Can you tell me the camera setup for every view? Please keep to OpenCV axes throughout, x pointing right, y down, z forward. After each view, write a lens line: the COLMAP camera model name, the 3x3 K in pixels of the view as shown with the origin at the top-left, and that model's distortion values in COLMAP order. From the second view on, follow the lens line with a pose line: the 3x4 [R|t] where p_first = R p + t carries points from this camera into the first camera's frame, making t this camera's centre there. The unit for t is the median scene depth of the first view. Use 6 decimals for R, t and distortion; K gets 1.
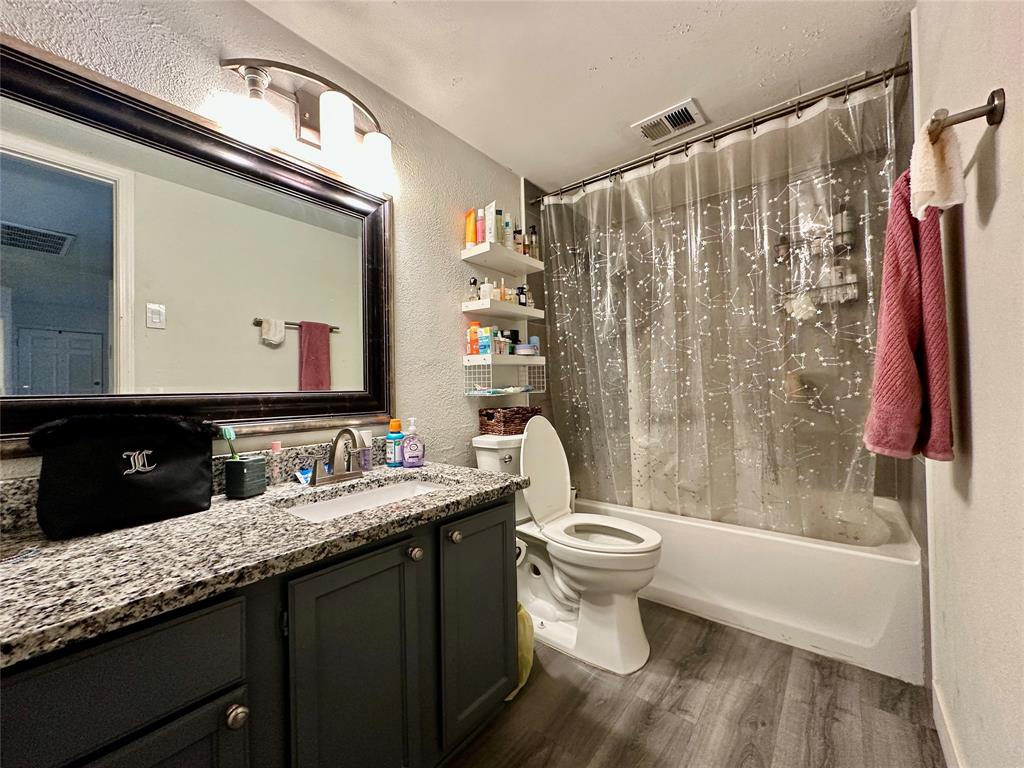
lens RADIAL K [[407.1, 0, 512.0], [0, 407.1, 384.0], [0, 0, 1]] dist [-0.002281, 0.000604]
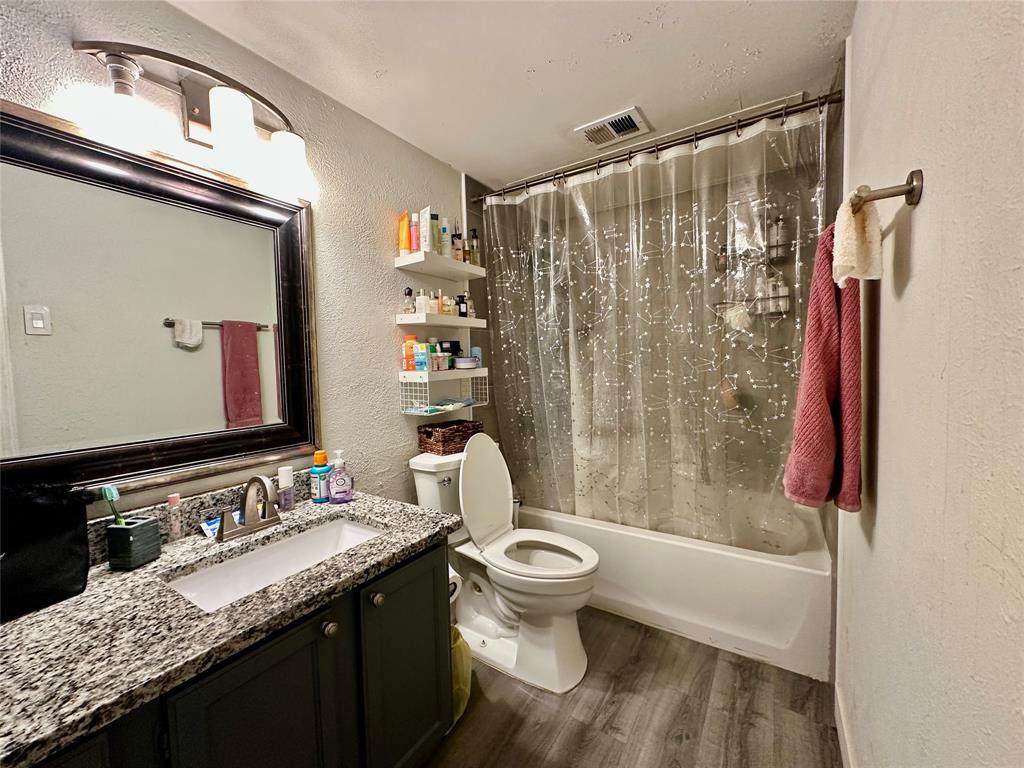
lens RADIAL K [[407.1, 0, 512.0], [0, 407.1, 384.0], [0, 0, 1]] dist [-0.002281, 0.000604]
pose [[0.994553, -0.009893, 0.103759, 0.053191], [0.003594, 0.998148, 0.060720, -0.121129], [-0.104167, -0.060016, 0.992747, 0.044361]]
